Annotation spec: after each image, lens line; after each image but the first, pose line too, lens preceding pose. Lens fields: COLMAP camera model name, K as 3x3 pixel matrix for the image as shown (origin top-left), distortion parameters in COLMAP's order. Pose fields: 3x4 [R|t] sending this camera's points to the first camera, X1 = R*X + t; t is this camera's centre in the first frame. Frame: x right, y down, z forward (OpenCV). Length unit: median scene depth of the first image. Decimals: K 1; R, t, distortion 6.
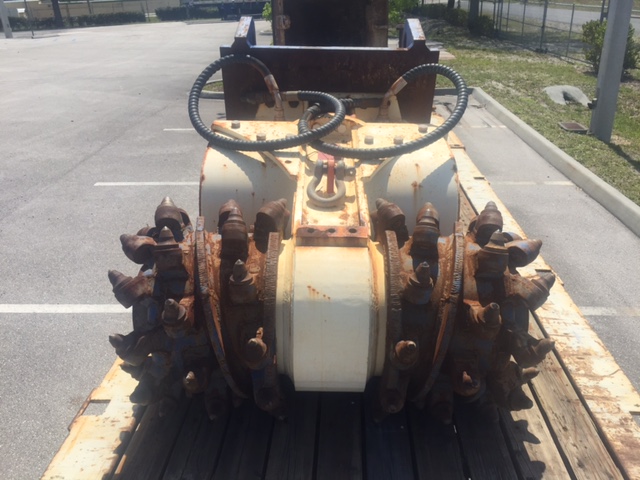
lens RADIAL K [[551.5, 0, 324.3], [0, 551.5, 237.3], [0, 0, 1]] dist [0.106297, -0.145991]
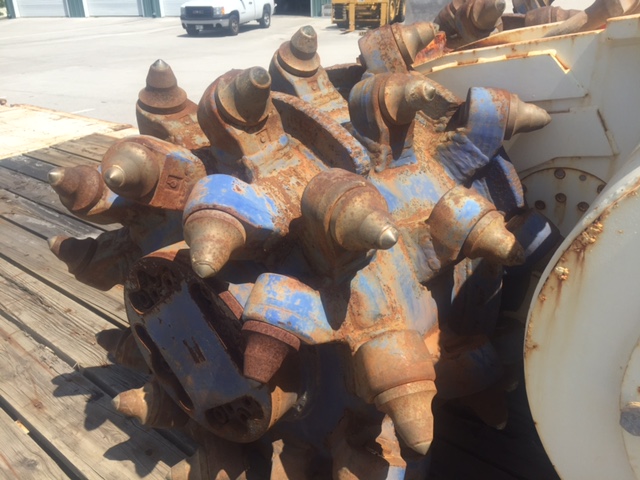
lens RADIAL K [[551.5, 0, 324.3], [0, 551.5, 237.3], [0, 0, 1]] dist [0.106297, -0.145991]
pose [[-0.612747, 0.337434, -0.714618, 0.497866], [-0.291859, 0.743711, 0.601425, -0.183730], [0.734411, 0.577089, -0.357224, 1.061387]]
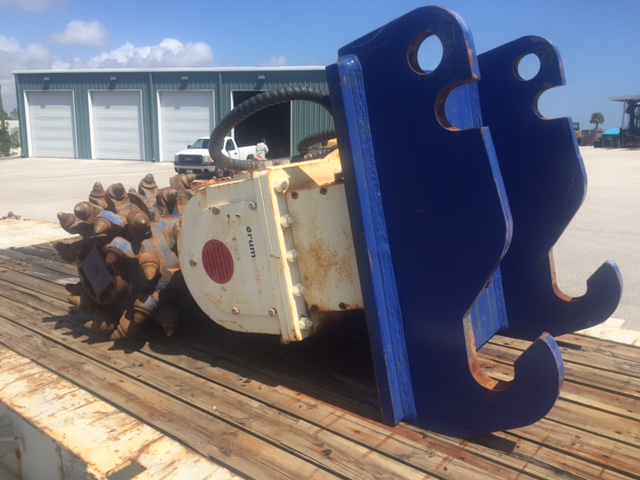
lens RADIAL K [[551.5, 0, 324.3], [0, 551.5, 237.3], [0, 0, 1]] dist [0.106297, -0.145991]
pose [[-0.605380, 0.130879, -0.785102, 0.911103], [-0.327738, 0.857897, 0.395728, -0.537273], [0.725329, 0.496874, -0.476460, 1.742946]]
